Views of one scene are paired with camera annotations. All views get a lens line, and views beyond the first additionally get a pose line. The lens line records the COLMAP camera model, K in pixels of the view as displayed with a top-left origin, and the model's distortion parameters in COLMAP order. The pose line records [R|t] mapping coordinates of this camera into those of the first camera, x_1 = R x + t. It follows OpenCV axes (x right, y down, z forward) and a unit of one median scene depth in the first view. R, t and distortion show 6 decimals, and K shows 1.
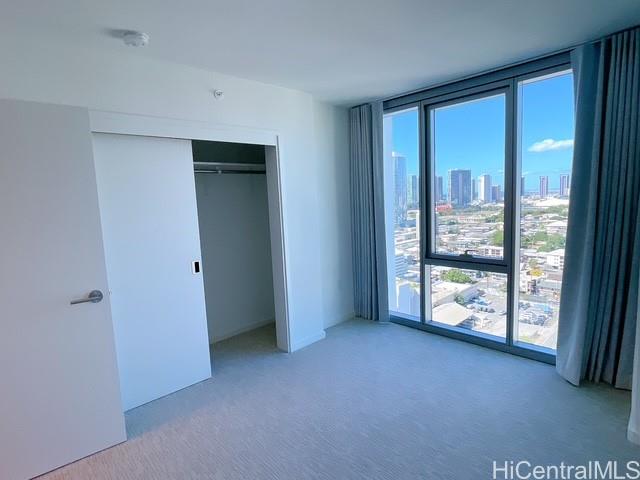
lens RADIAL K [[352.6, 0, 318.2], [0, 352.6, 241.0], [0, 0, 1]] dist [-0.005374, -0.000019]
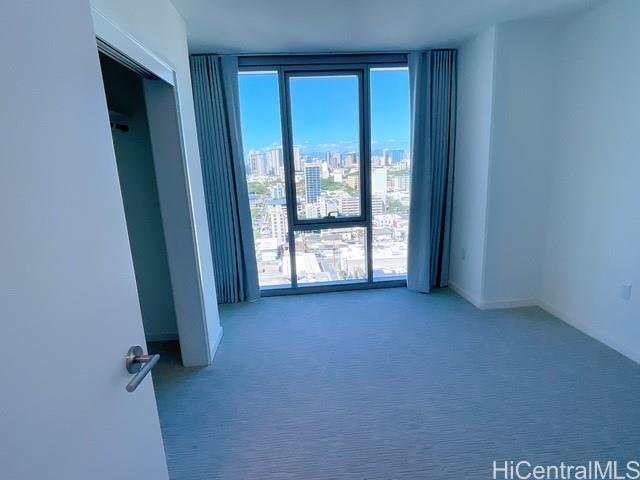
lens RADIAL K [[352.6, 0, 318.2], [0, 352.6, 241.0], [0, 0, 1]] dist [-0.005374, -0.000019]
pose [[0.620349, -0.149912, 0.769866, -0.487144], [0.113491, 0.988391, 0.101015, -0.001121], [-0.776072, 0.024708, 0.630160, 0.321181]]
